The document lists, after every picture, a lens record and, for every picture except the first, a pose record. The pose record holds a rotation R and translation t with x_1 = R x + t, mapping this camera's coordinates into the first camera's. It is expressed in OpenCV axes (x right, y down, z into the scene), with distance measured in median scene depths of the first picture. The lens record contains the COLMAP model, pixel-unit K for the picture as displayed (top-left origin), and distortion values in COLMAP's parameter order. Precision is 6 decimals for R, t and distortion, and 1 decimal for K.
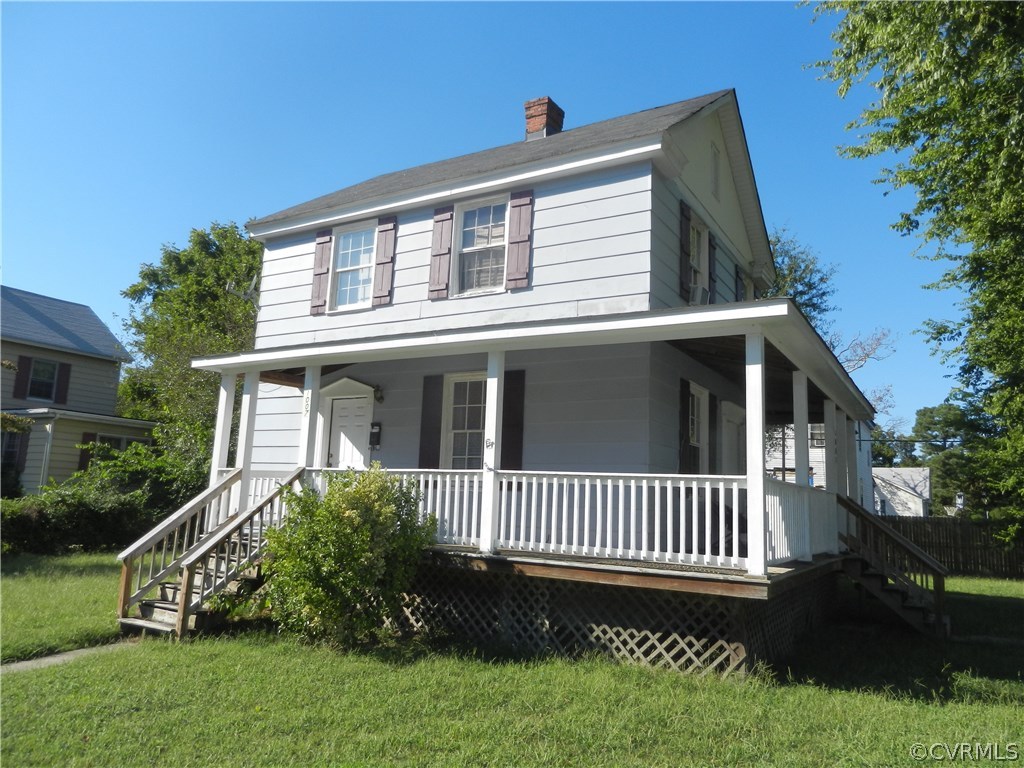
lens RADIAL K [[762.4, 0, 498.6], [0, 762.4, 381.3], [0, 0, 1]] dist [0.005785, 0.005875]
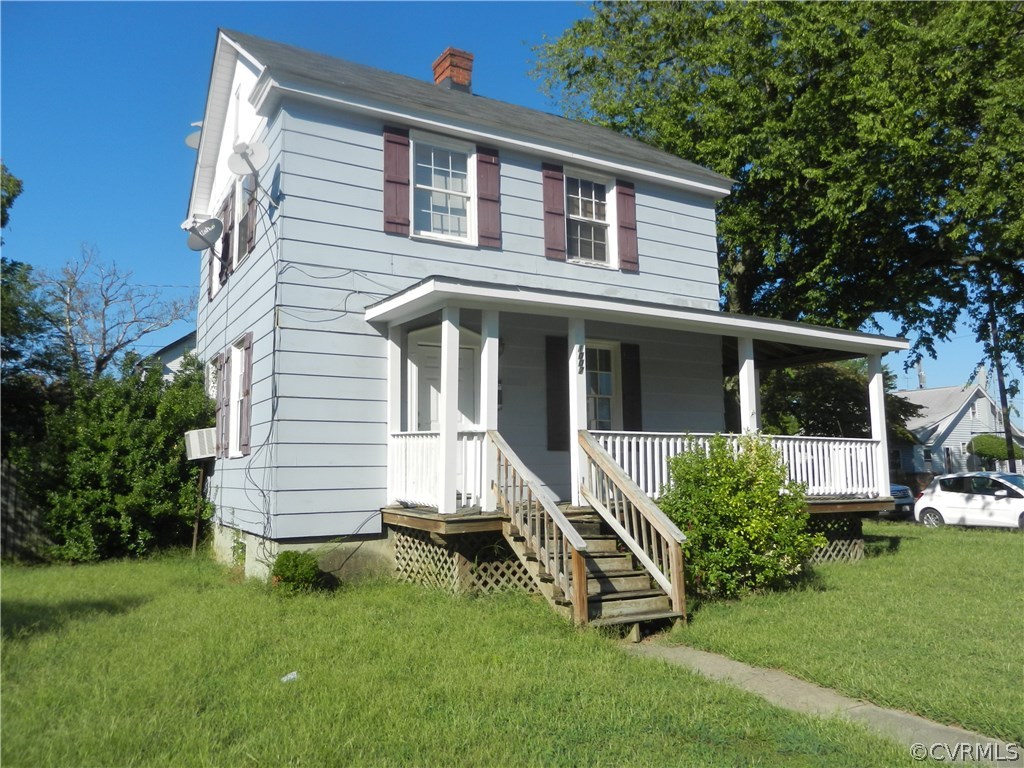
lens RADIAL K [[762.4, 0, 498.6], [0, 762.4, 381.3], [0, 0, 1]] dist [0.005785, 0.005875]
pose [[0.492387, 0.057460, 0.868477, -0.960835], [-0.117461, 0.993077, 0.000891, 0.057391], [-0.862414, -0.102451, 0.495728, 0.552575]]
